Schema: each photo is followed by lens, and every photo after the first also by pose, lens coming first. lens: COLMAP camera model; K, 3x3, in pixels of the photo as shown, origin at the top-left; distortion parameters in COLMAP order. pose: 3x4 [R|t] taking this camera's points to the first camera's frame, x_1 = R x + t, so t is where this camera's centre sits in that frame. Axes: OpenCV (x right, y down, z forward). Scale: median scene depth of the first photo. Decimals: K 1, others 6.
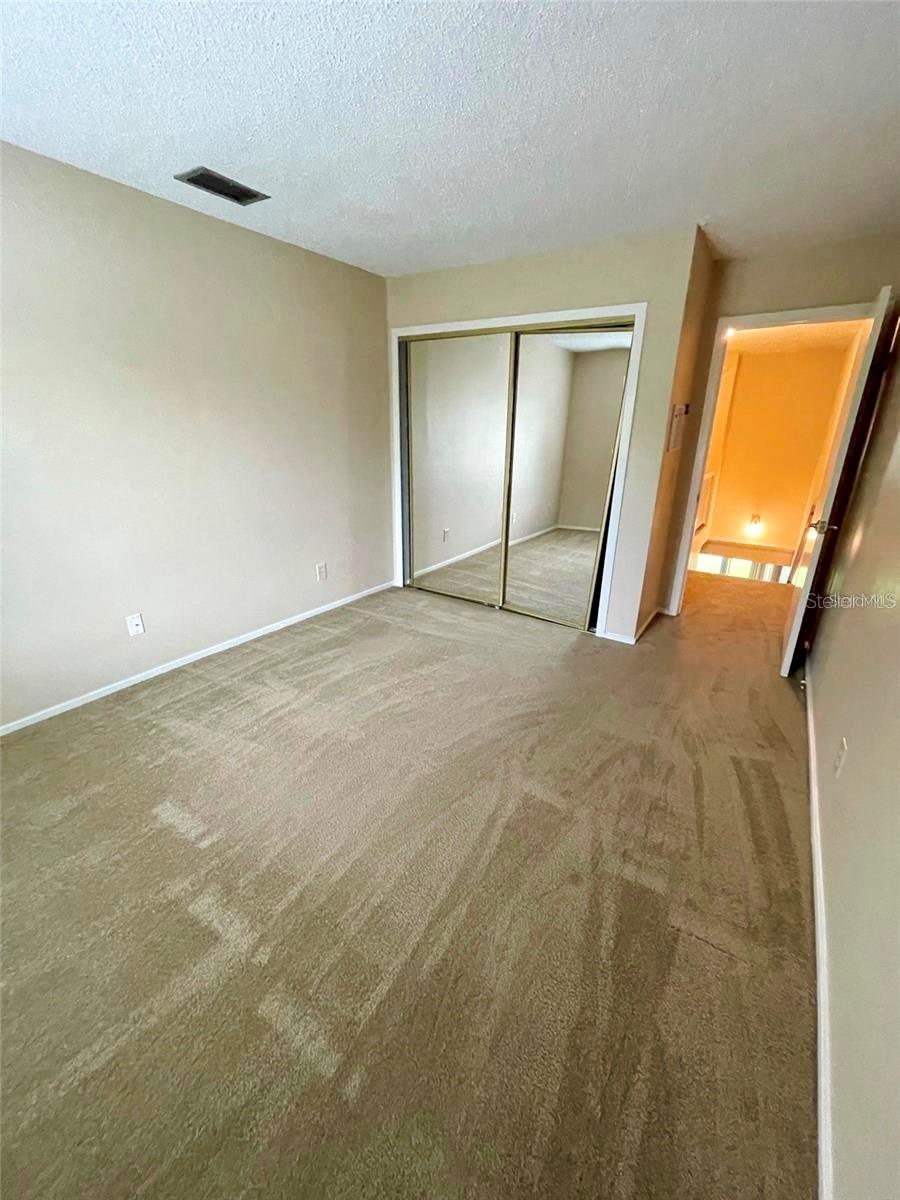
lens RADIAL K [[486.6, 0, 452.6], [0, 486.6, 602.2], [0, 0, 1]] dist [-0.003568, 0.001791]
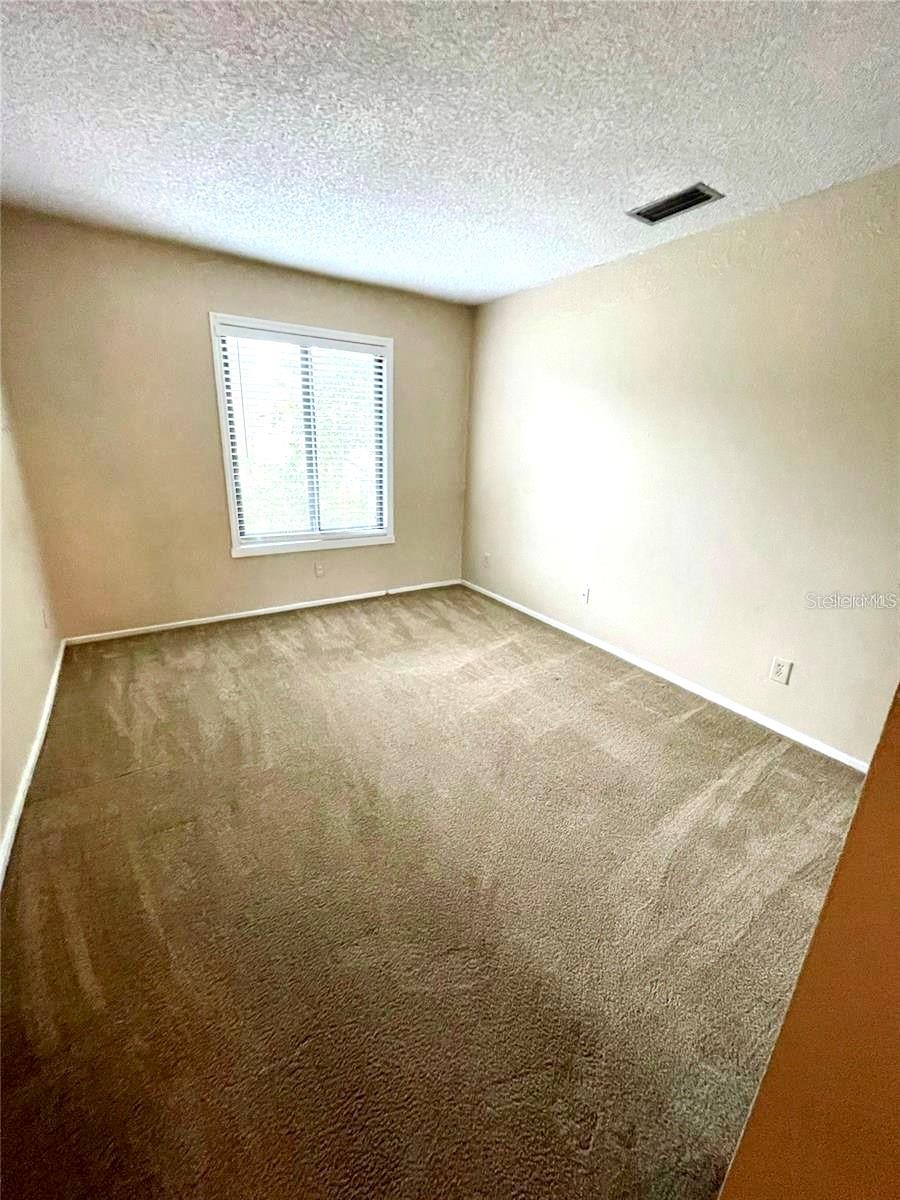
lens RADIAL K [[486.6, 0, 449.3], [0, 486.6, 601.3], [0, 0, 1]] dist [-0.003568, 0.001791]
pose [[-0.406573, 0.266286, -0.873951, 0.517715], [-0.349132, 0.838697, 0.417965, -0.288875], [0.844278, 0.475057, -0.248022, 0.821366]]
